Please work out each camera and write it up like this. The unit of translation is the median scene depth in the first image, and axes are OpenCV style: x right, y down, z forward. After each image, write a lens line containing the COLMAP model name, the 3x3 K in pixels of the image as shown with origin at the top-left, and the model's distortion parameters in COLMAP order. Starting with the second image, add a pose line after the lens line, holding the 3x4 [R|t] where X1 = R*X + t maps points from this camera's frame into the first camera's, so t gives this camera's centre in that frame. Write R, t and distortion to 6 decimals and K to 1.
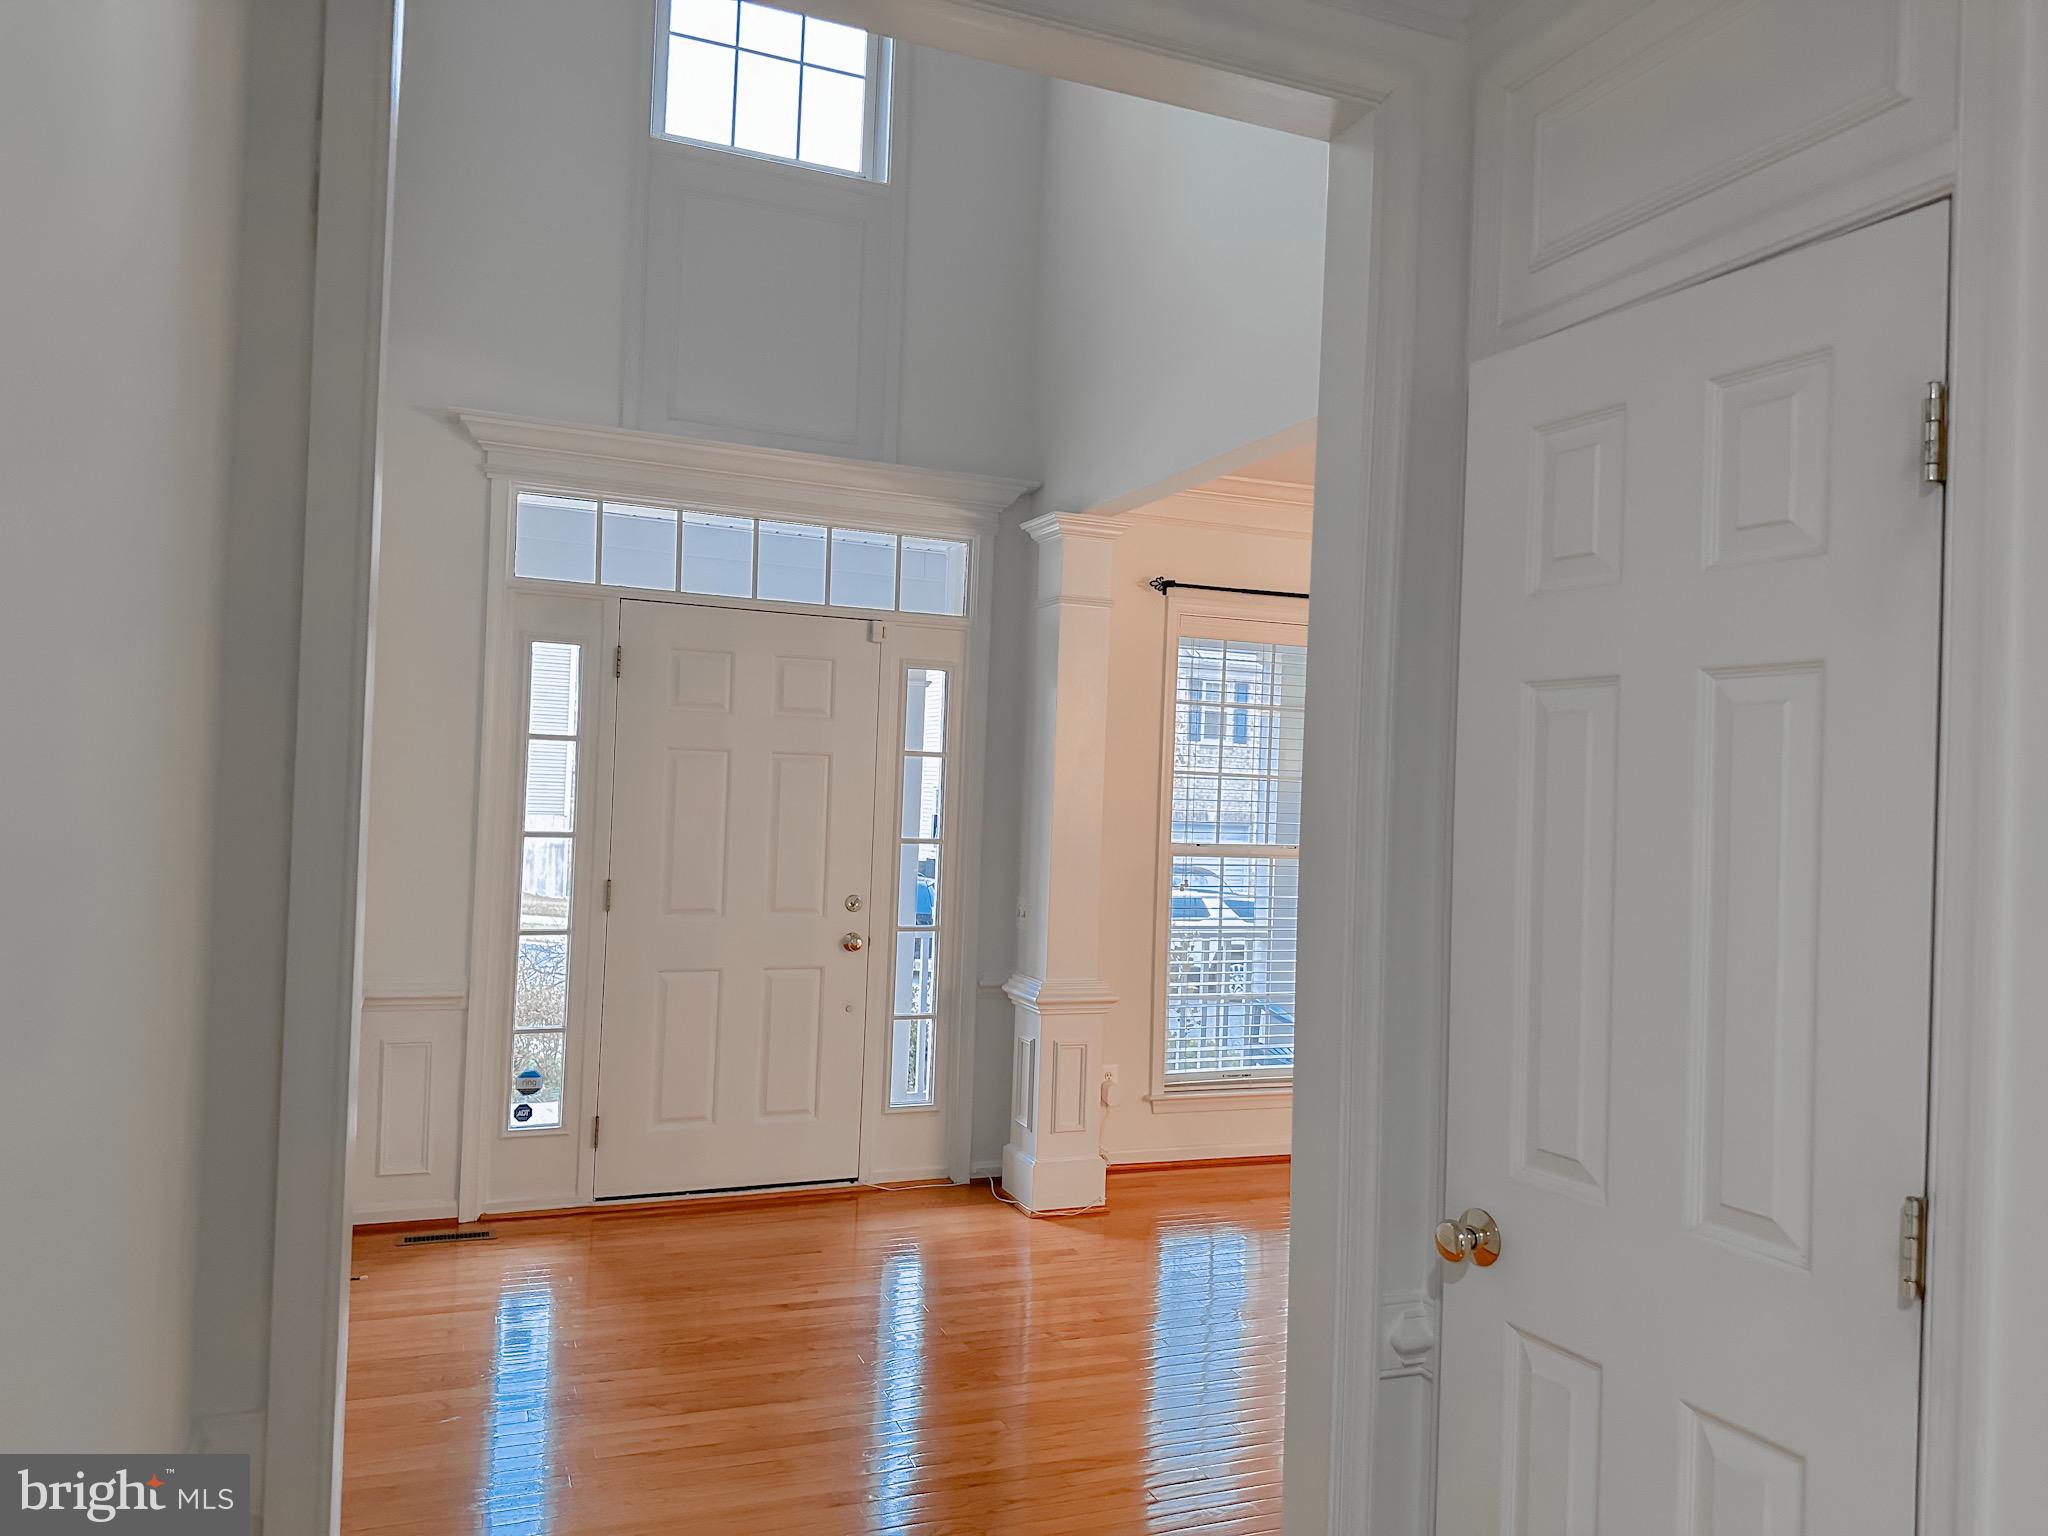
lens RADIAL K [[1395.1, 0, 1020.6], [0, 1395.1, 771.3], [0, 0, 1]] dist [-0.000998, -0.002228]
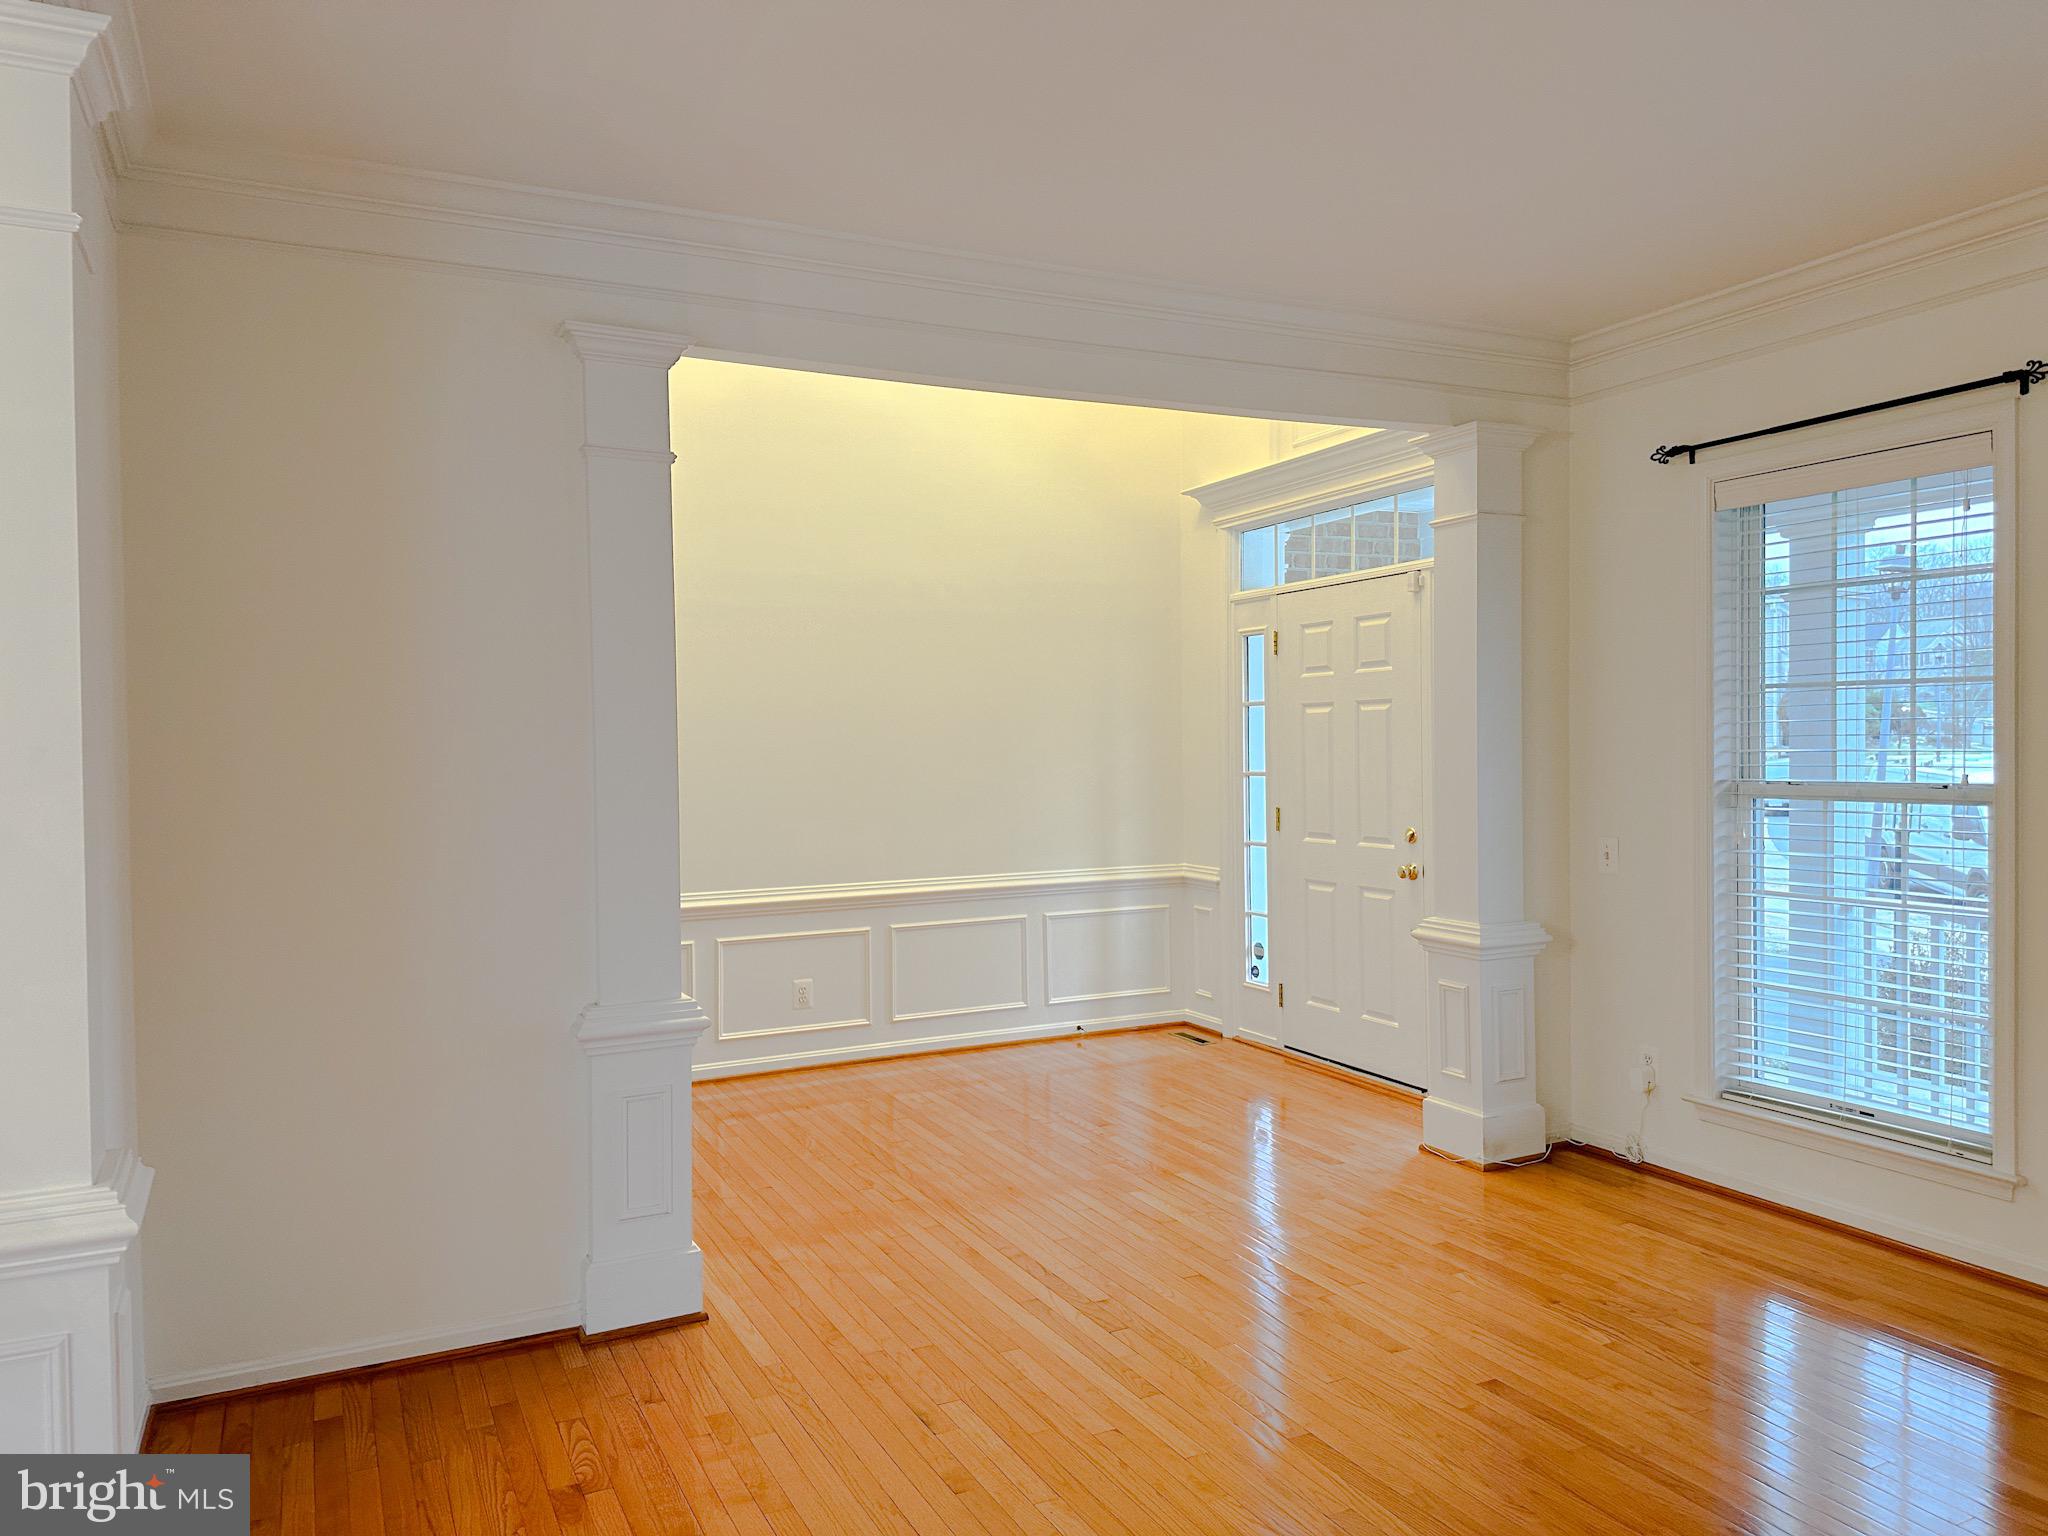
lens RADIAL K [[1395.1, 0, 1020.6], [0, 1395.1, 771.3], [0, 0, 1]] dist [-0.000998, -0.002228]
pose [[0.049807, -0.020324, -0.998552, 1.025018], [0.022220, 0.999568, -0.019237, 0.063665], [0.998512, -0.021229, 0.050237, 0.687090]]
